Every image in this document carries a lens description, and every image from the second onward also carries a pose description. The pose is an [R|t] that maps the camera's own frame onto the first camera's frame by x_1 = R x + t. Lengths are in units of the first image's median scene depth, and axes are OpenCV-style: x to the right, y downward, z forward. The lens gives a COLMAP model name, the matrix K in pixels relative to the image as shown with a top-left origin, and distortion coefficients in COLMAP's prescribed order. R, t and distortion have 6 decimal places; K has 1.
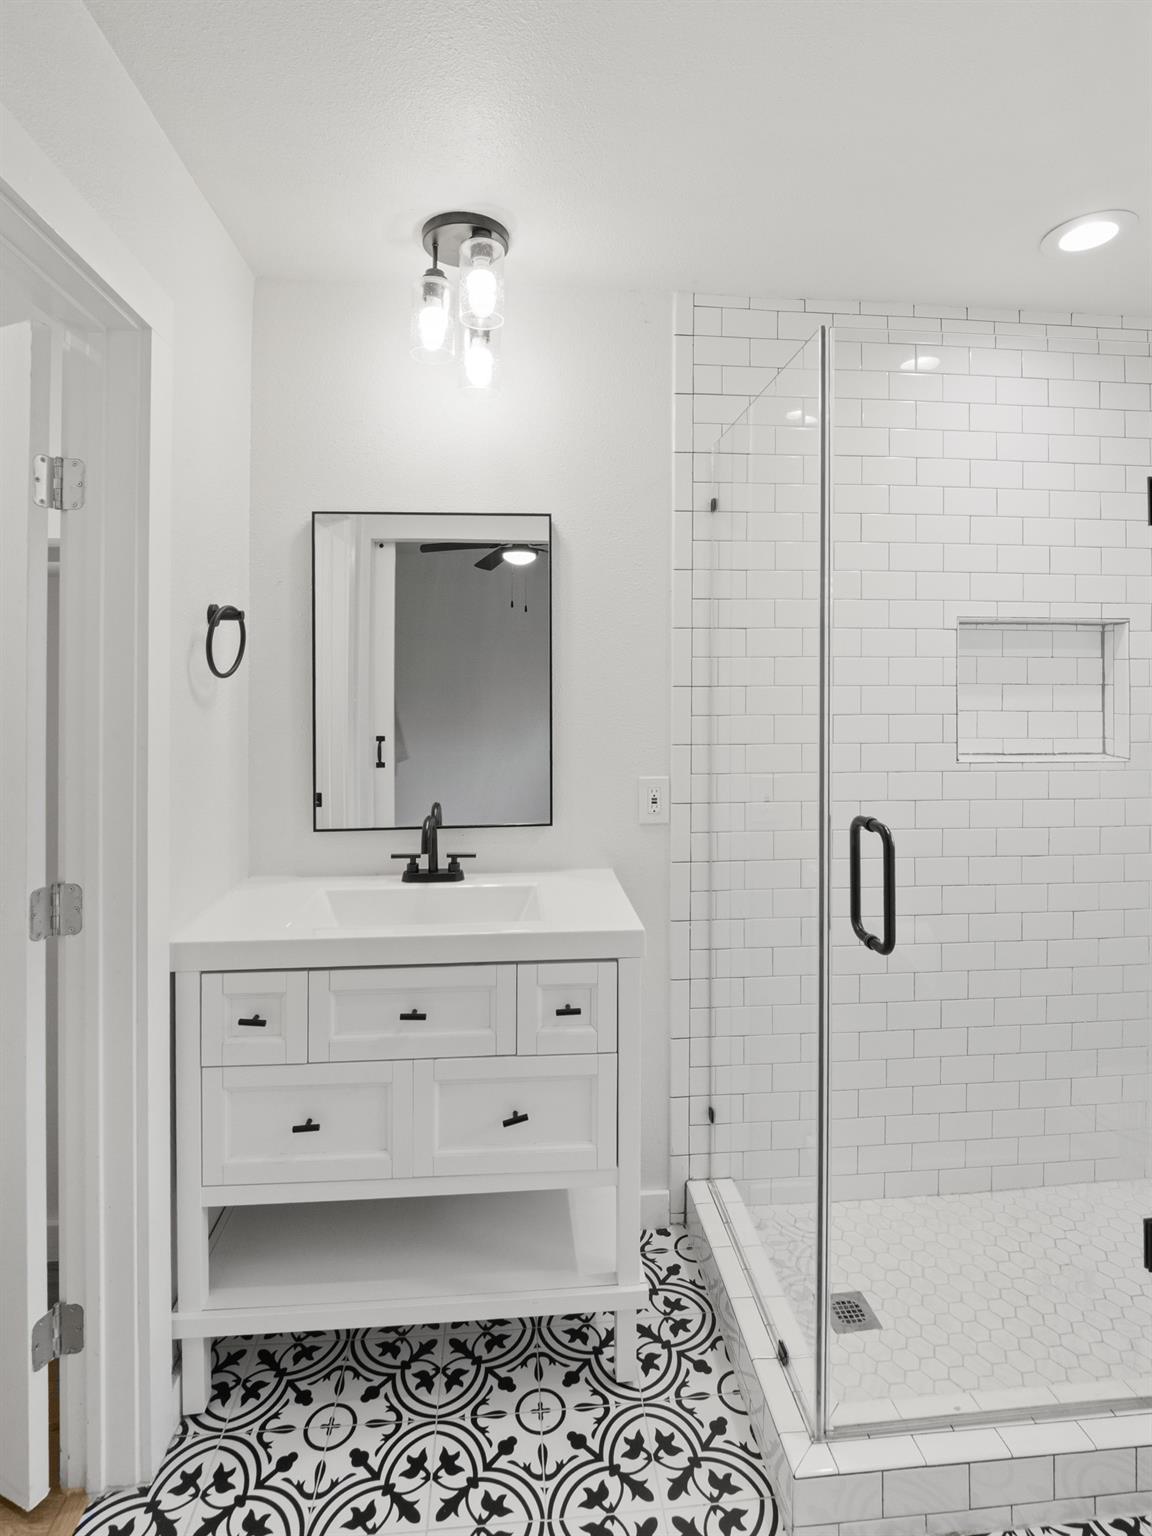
lens RADIAL K [[773.6, 0, 578.7], [0, 773.6, 662.3], [0, 0, 1]] dist [-0.005179, -0.005887]
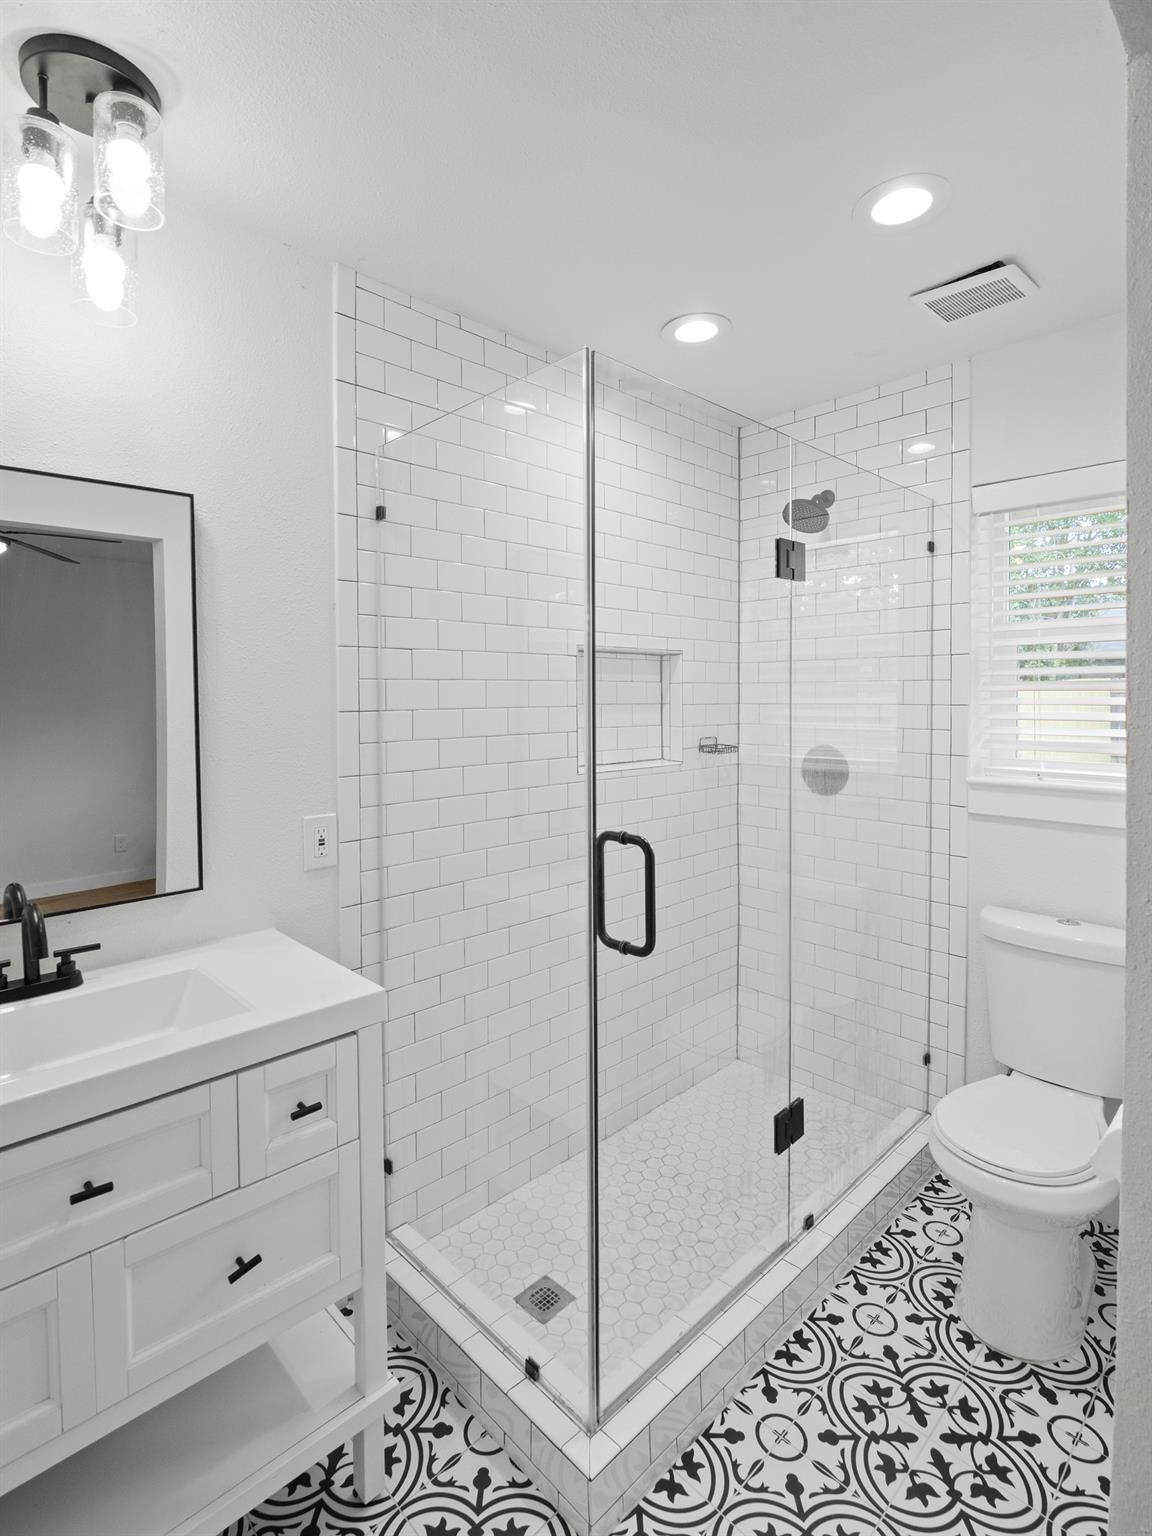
lens RADIAL K [[754.4, 0, 564.1], [0, 754.4, 706.7], [0, 0, 1]] dist [-0.012697, -0.001267]
pose [[0.783951, -0.015034, 0.620641, -0.261896], [-0.003898, 0.999568, 0.029137, -0.000910], [-0.620811, -0.025261, 0.783553, 0.197509]]
